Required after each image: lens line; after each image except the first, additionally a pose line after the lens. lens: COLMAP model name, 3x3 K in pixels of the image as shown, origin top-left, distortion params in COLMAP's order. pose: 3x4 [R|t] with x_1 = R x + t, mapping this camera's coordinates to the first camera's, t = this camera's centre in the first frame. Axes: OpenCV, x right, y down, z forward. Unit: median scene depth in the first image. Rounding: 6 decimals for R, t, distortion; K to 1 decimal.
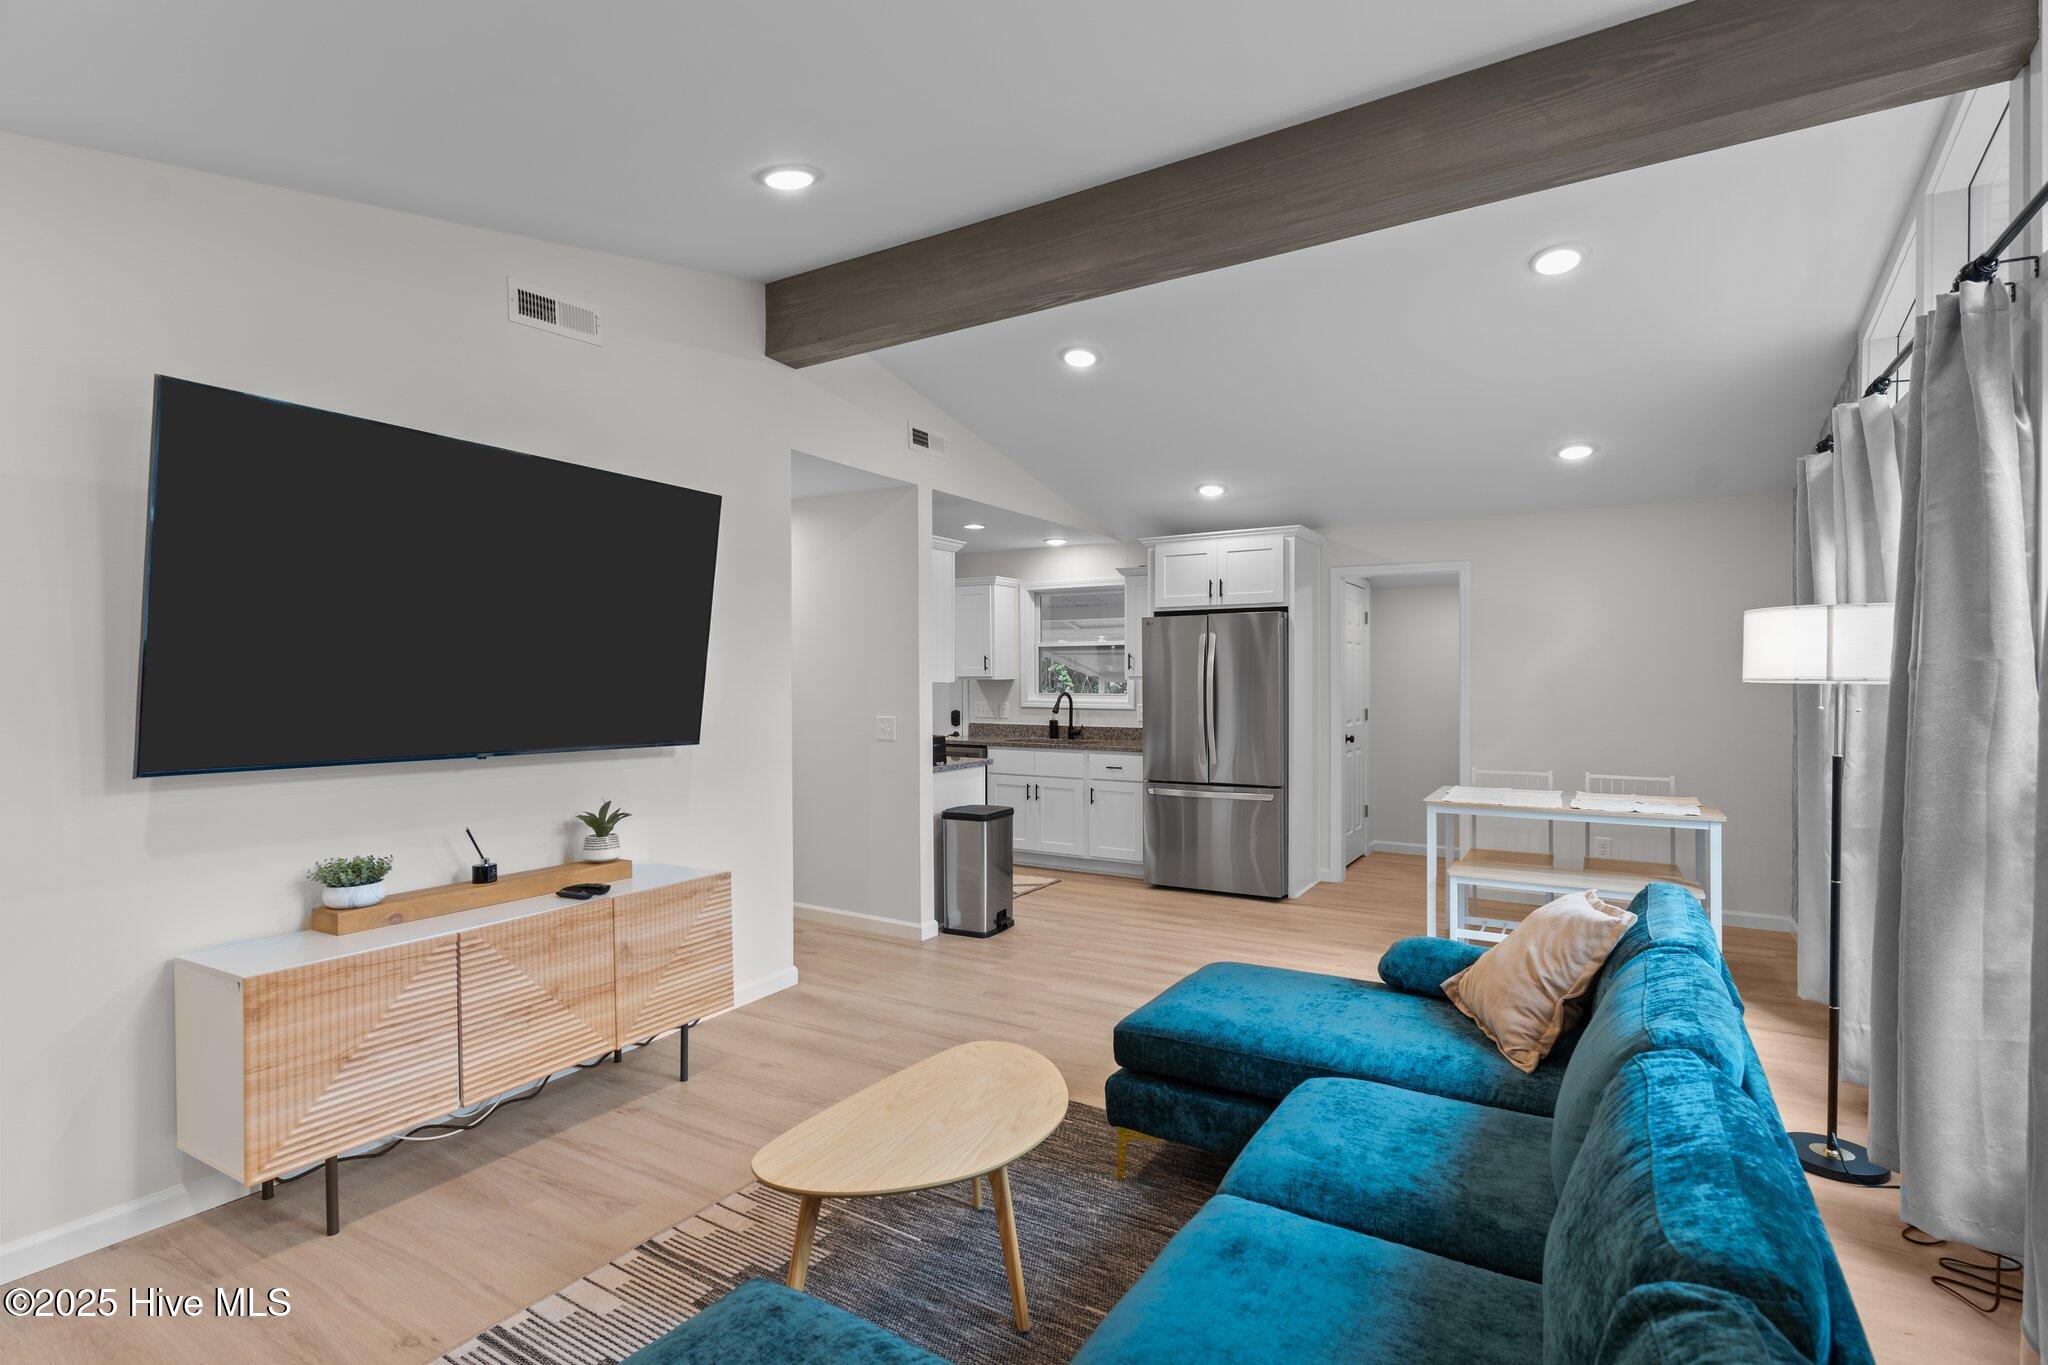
lens RADIAL K [[973.5, 0, 1016.5], [0, 973.5, 683.7], [0, 0, 1]] dist [-0.003343, -0.000937]
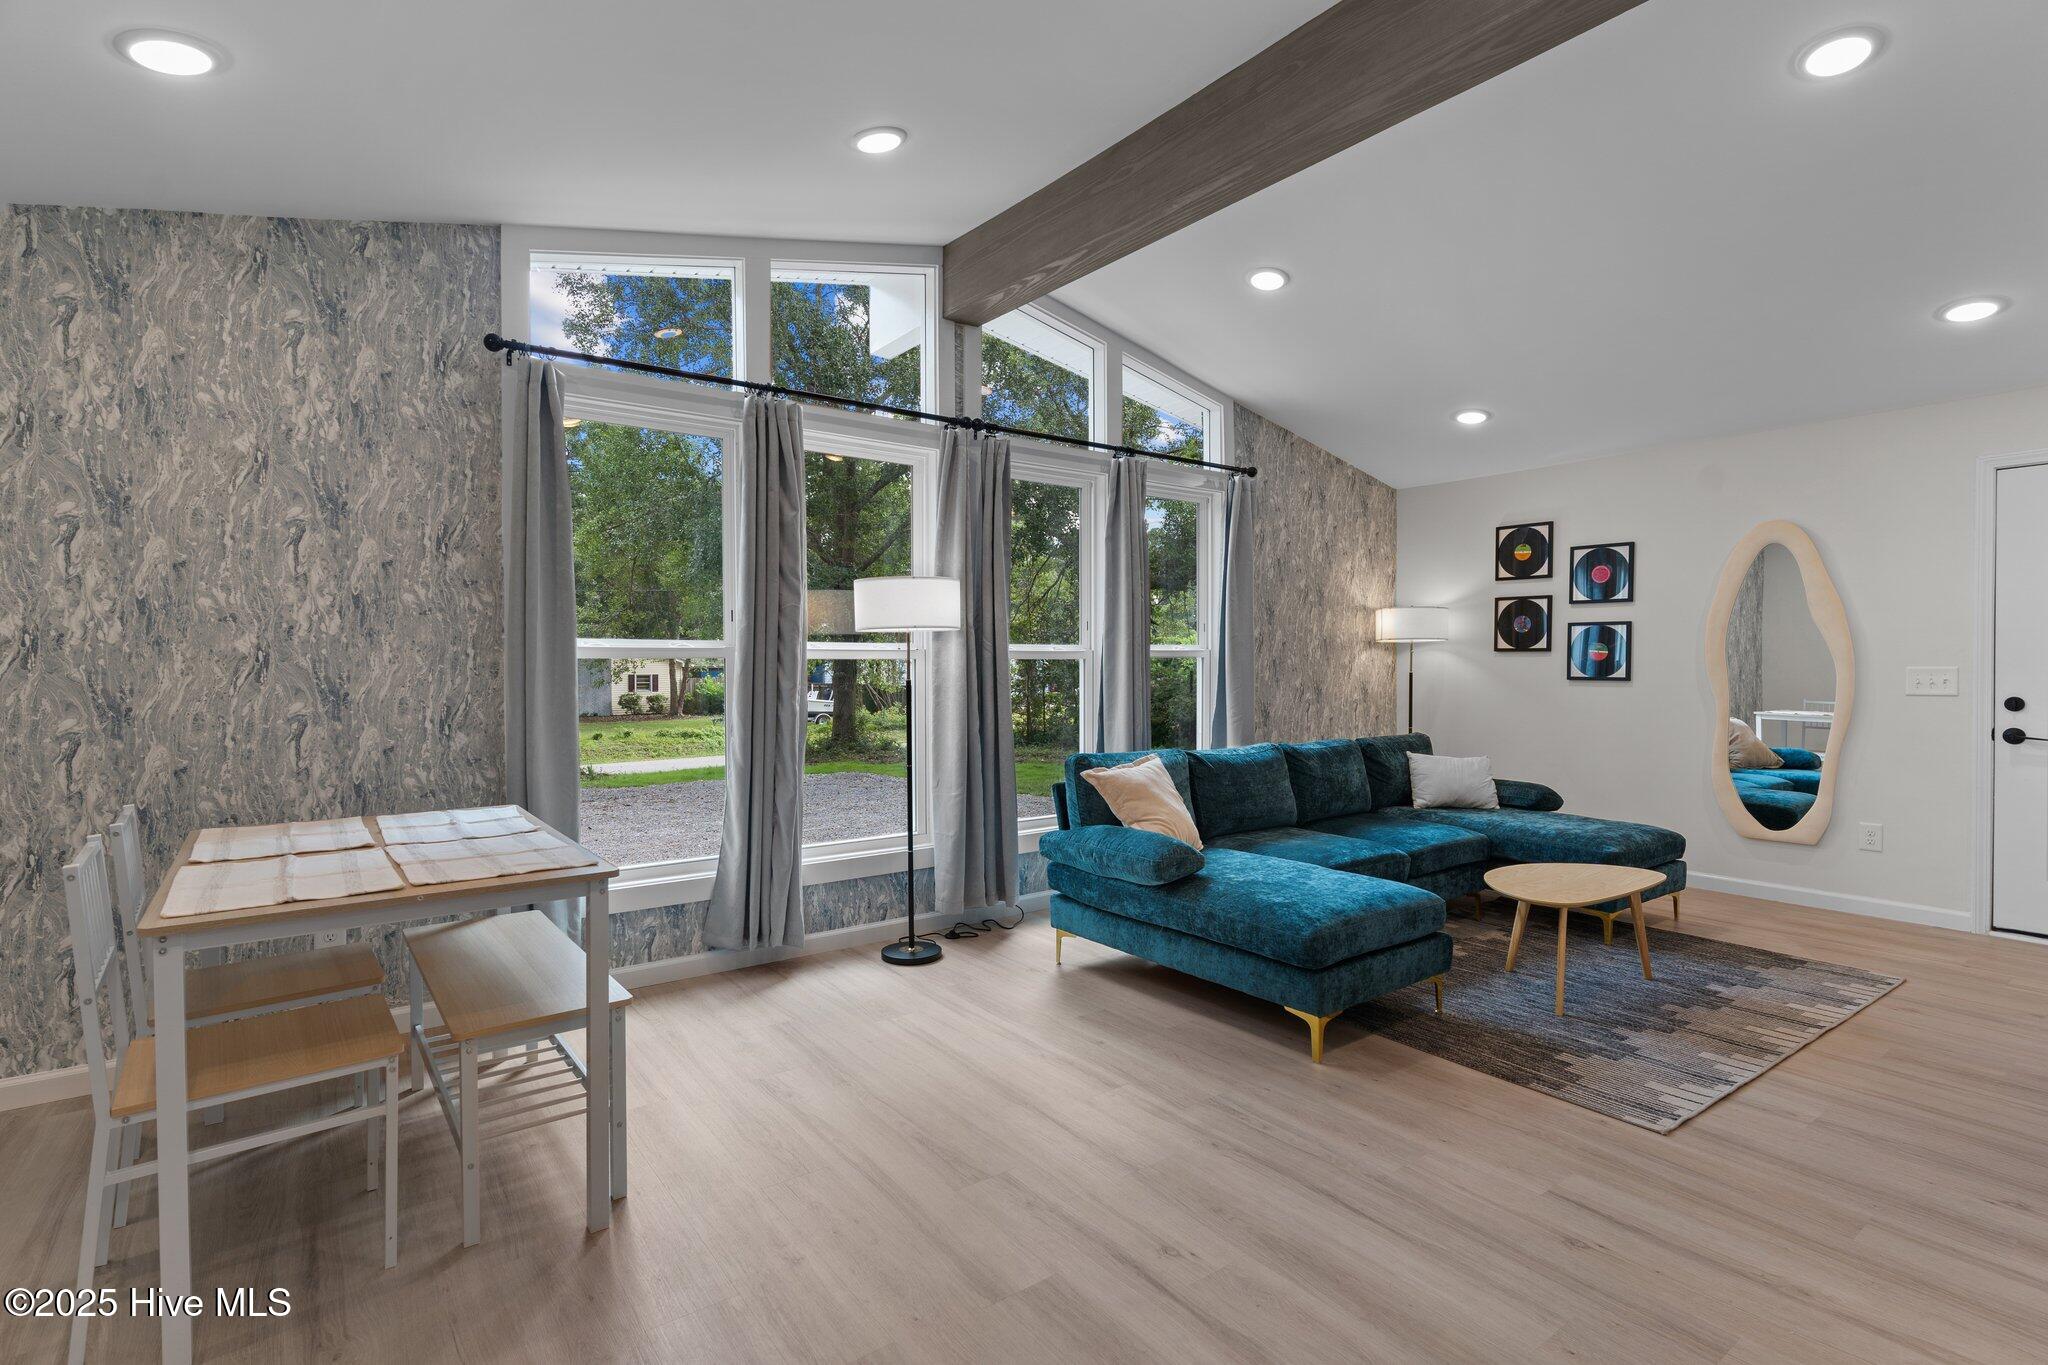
lens RADIAL K [[981.5, 0, 1019.3], [0, 981.5, 680.8], [0, 0, 1]] dist [0.003406, -0.000173]
pose [[-0.929291, -0.005813, 0.369303, 0.061120], [0.002853, 0.999733, 0.022914, 0.018066], [-0.369338, 0.022347, -0.929026, 1.004170]]
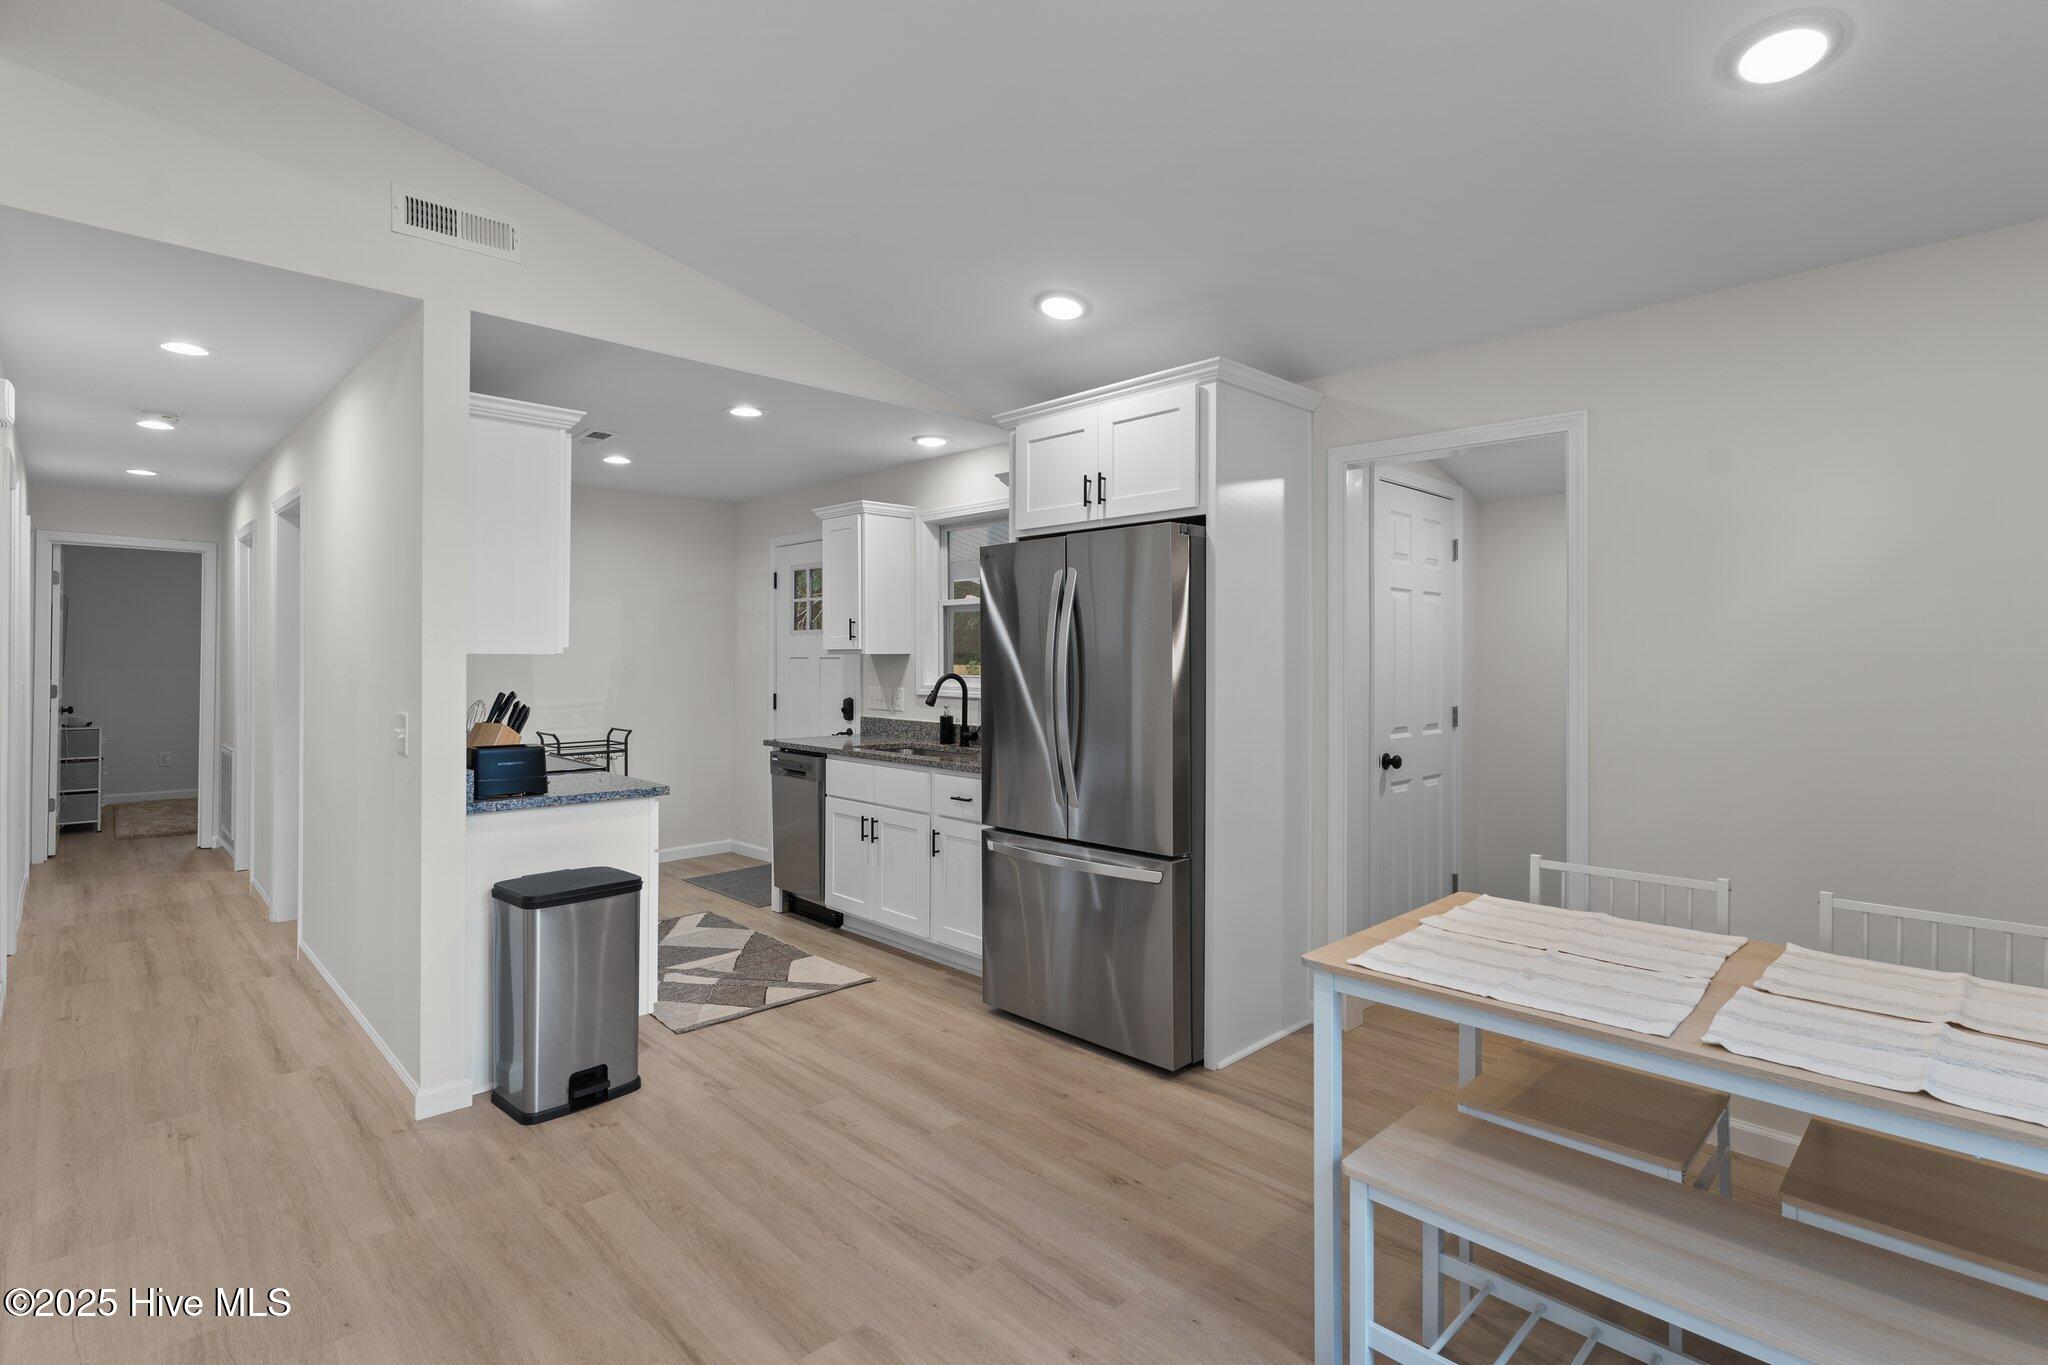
lens RADIAL K [[982.4, 0, 1022.5], [0, 982.4, 657.1], [0, 0, 1]] dist [-0.000577, -0.000165]
pose [[0.969730, 0.003681, -0.244154, 0.302094], [-0.005629, 0.999958, -0.007280, 0.002719], [0.244117, 0.008434, 0.969709, 0.440704]]
